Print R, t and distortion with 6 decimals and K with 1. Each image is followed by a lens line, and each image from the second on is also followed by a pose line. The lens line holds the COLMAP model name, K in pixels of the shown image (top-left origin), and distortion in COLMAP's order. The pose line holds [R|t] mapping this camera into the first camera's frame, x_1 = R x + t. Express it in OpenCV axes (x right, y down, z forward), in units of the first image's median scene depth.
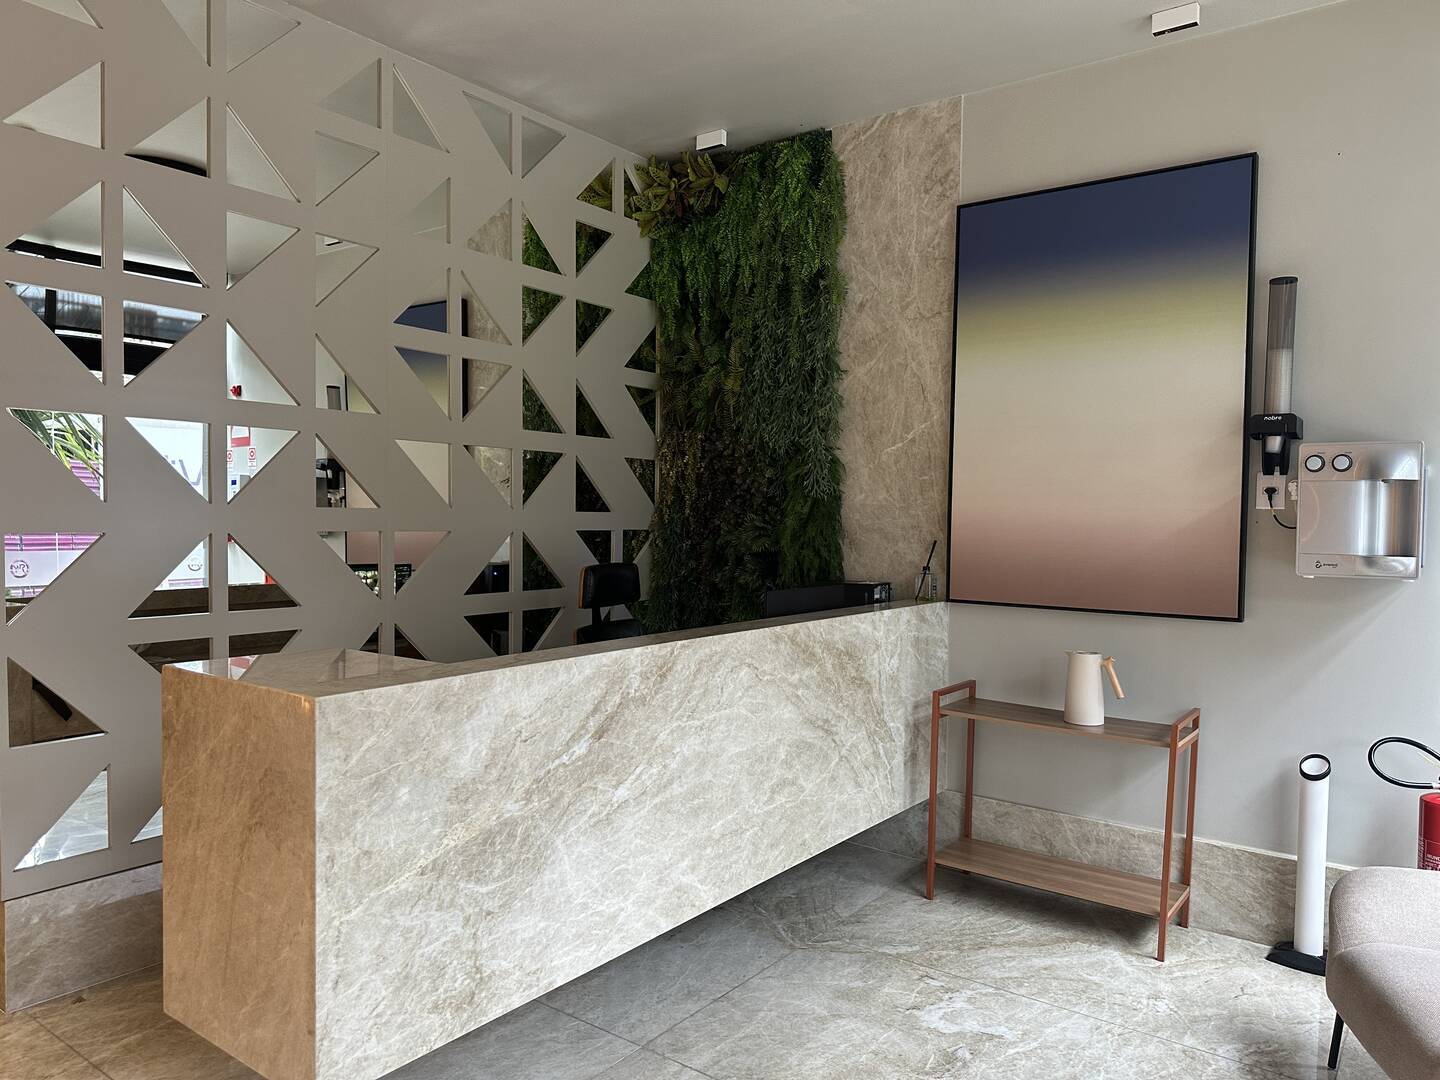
lens RADIAL K [[1020.1, 0, 703.8], [0, 1020.1, 546.9], [0, 0, 1]] dist [0.037547, -0.040990]
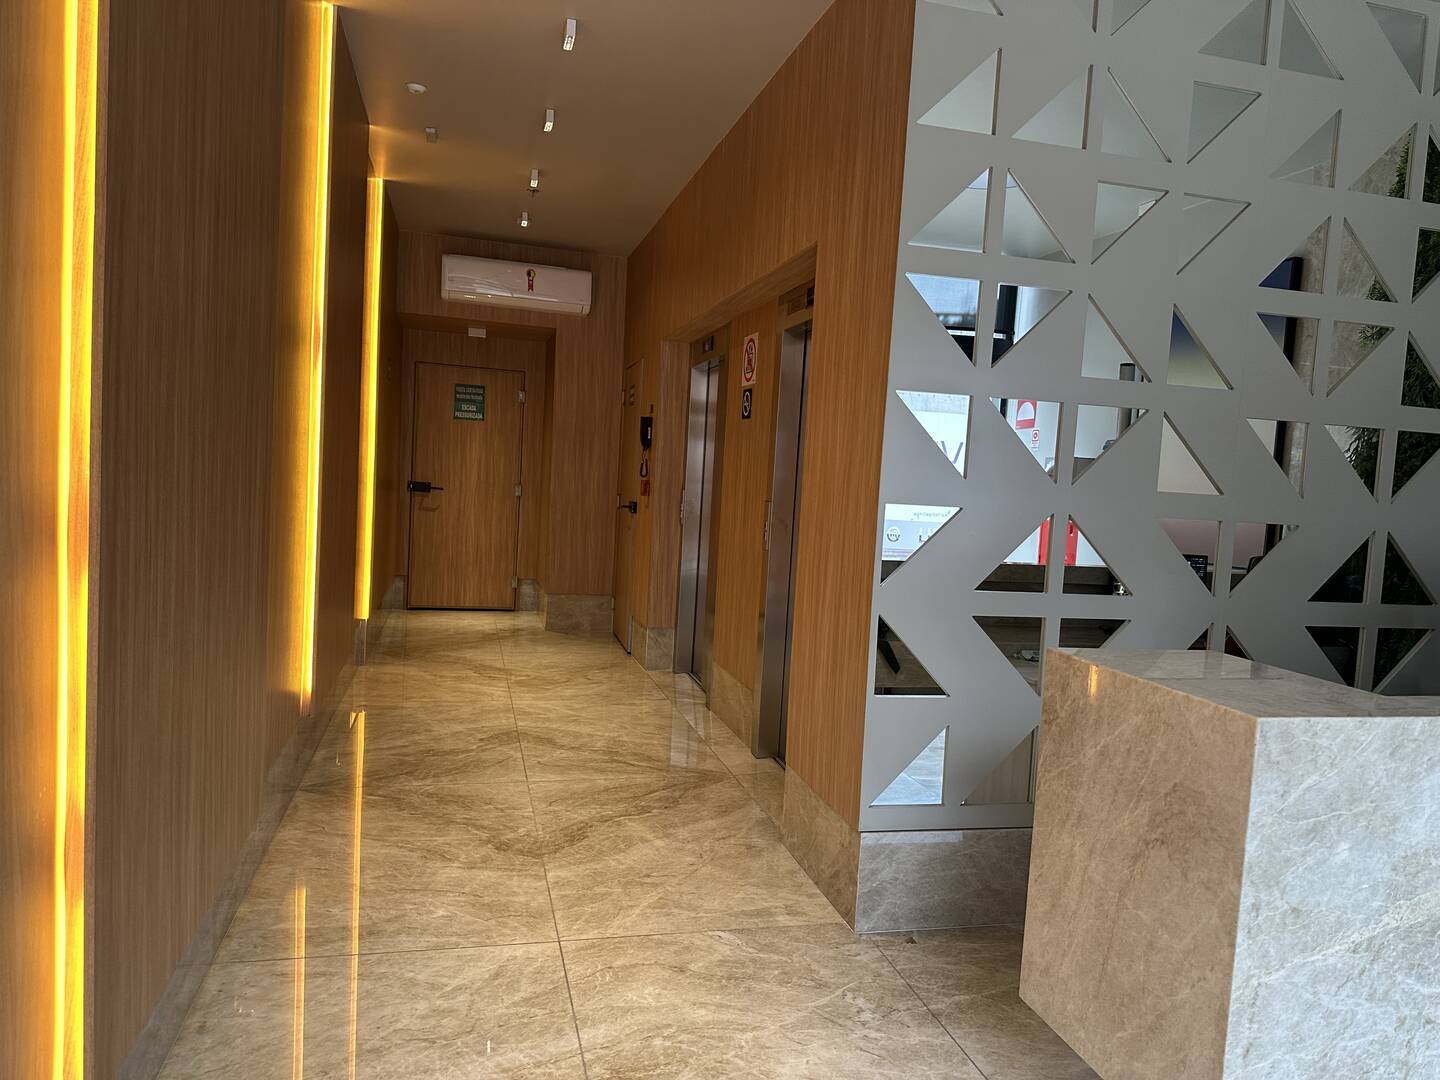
lens RADIAL K [[1020.1, 0, 725.4], [0, 1020.1, 542.9], [0, 0, 1]] dist [0.037547, -0.040990]
pose [[0.782316, 0.079152, -0.617832, -0.183581], [-0.071042, 0.996759, 0.037742, 0.001514], [0.618817, 0.014366, 0.785404, 0.048387]]
